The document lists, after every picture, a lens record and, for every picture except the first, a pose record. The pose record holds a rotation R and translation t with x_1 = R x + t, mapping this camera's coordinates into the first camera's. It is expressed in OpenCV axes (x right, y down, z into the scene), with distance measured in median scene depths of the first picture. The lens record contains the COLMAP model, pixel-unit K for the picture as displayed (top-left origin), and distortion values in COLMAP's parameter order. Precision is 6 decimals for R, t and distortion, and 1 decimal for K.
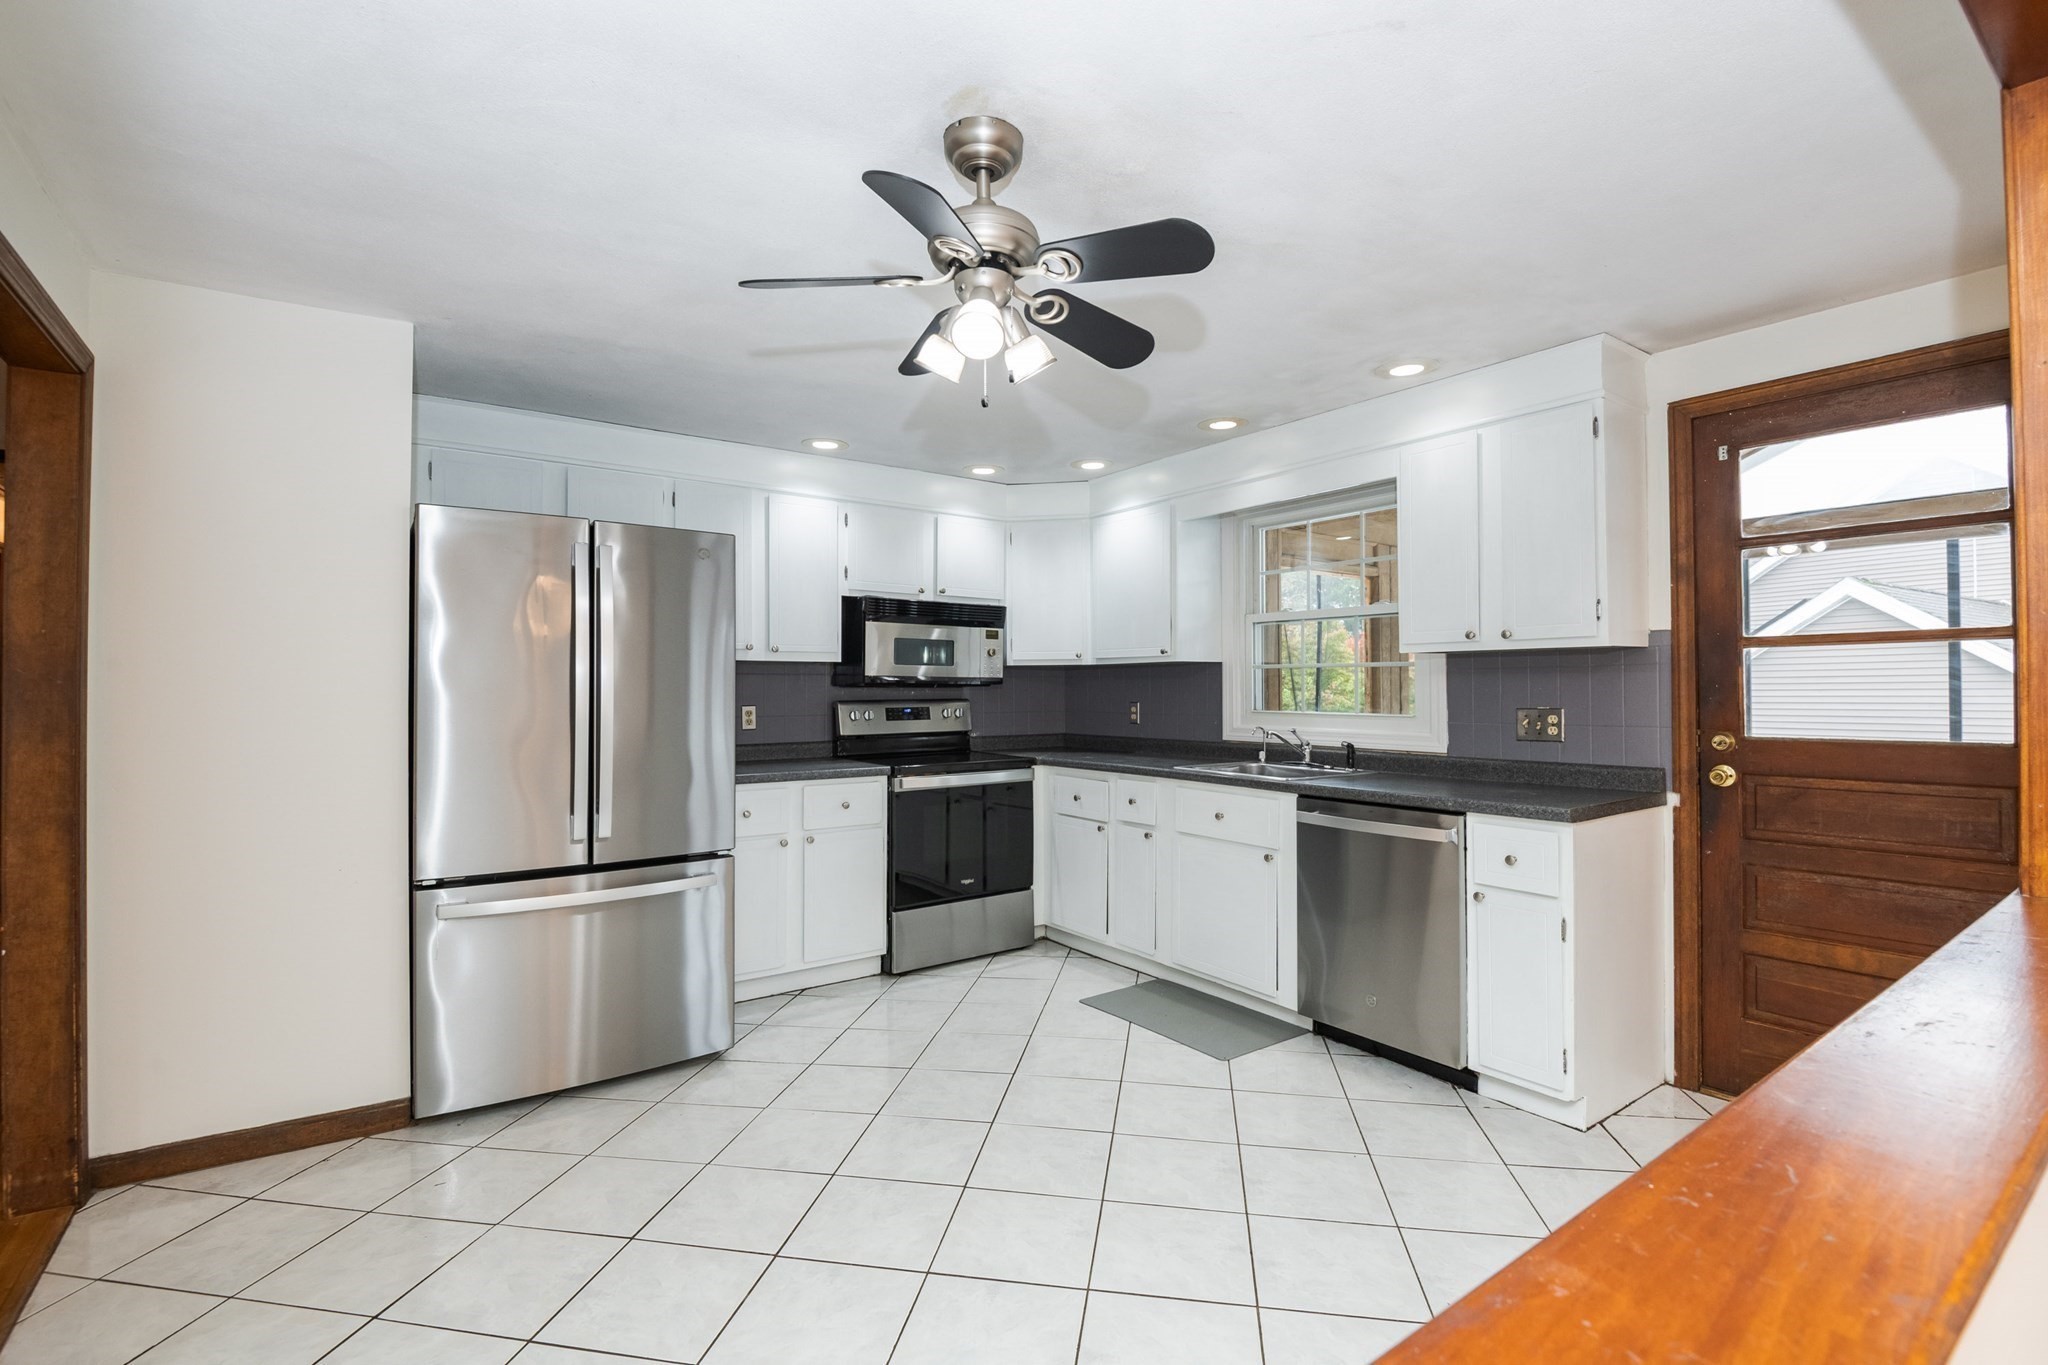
lens RADIAL K [[927.8, 0, 1024.0], [0, 927.8, 682.5], [0, 0, 1]] dist [0.000225, -0.011592]
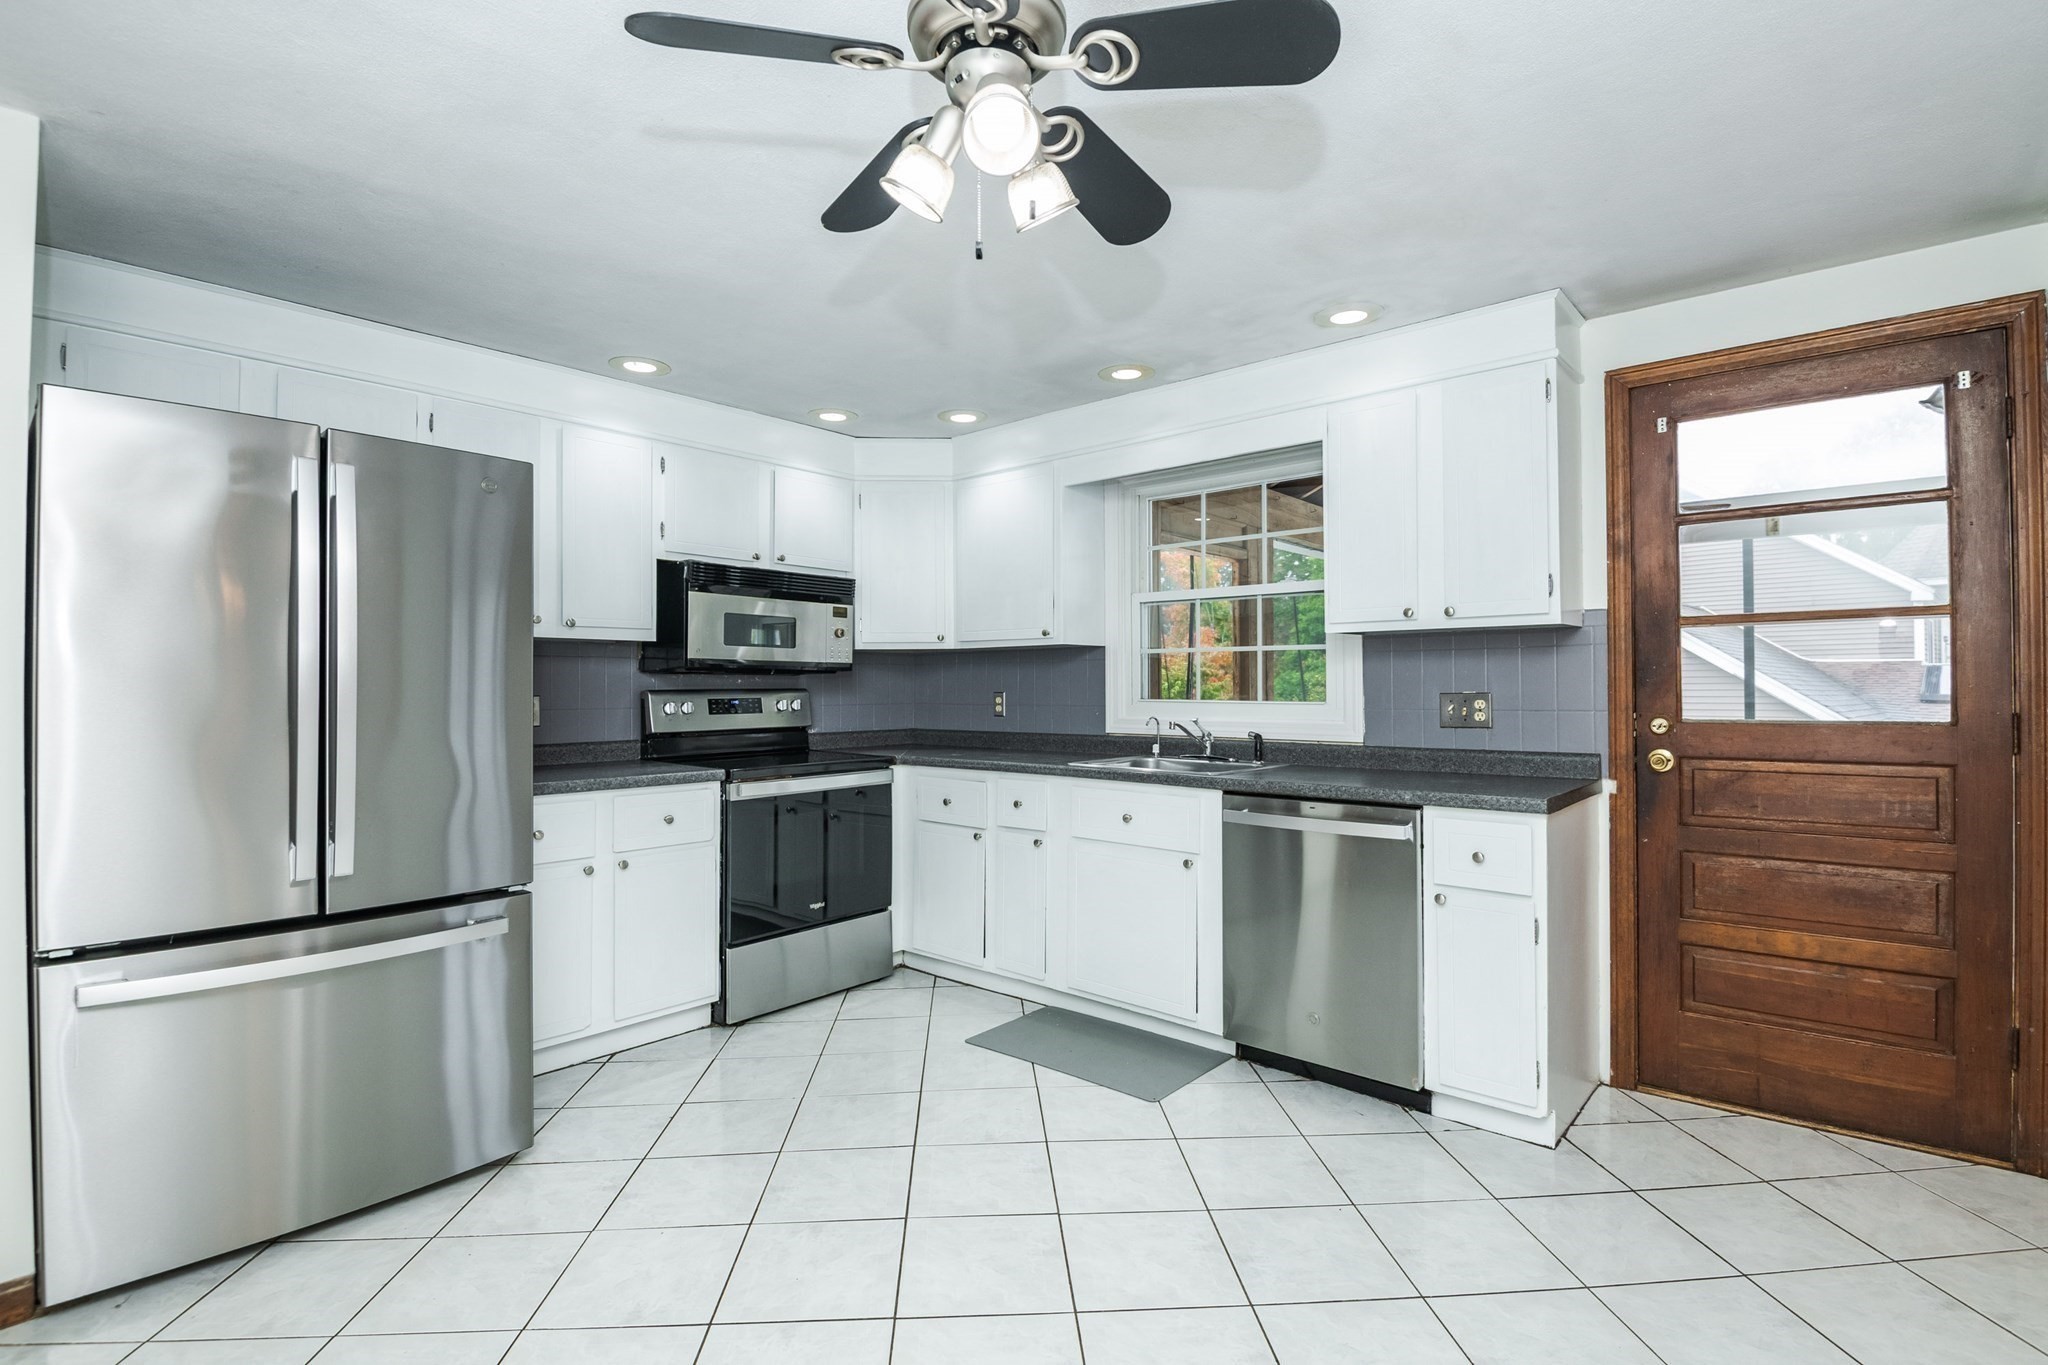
lens RADIAL K [[955.6, 0, 1024.0], [0, 955.6, 682.5], [0, 0, 1]] dist [0.002547, -0.014345]
pose [[0.973470, 0.000315, 0.228814, -0.097822], [-0.000716, 0.999998, 0.001672, 0.015418], [-0.228814, -0.001791, 0.973469, 0.153121]]
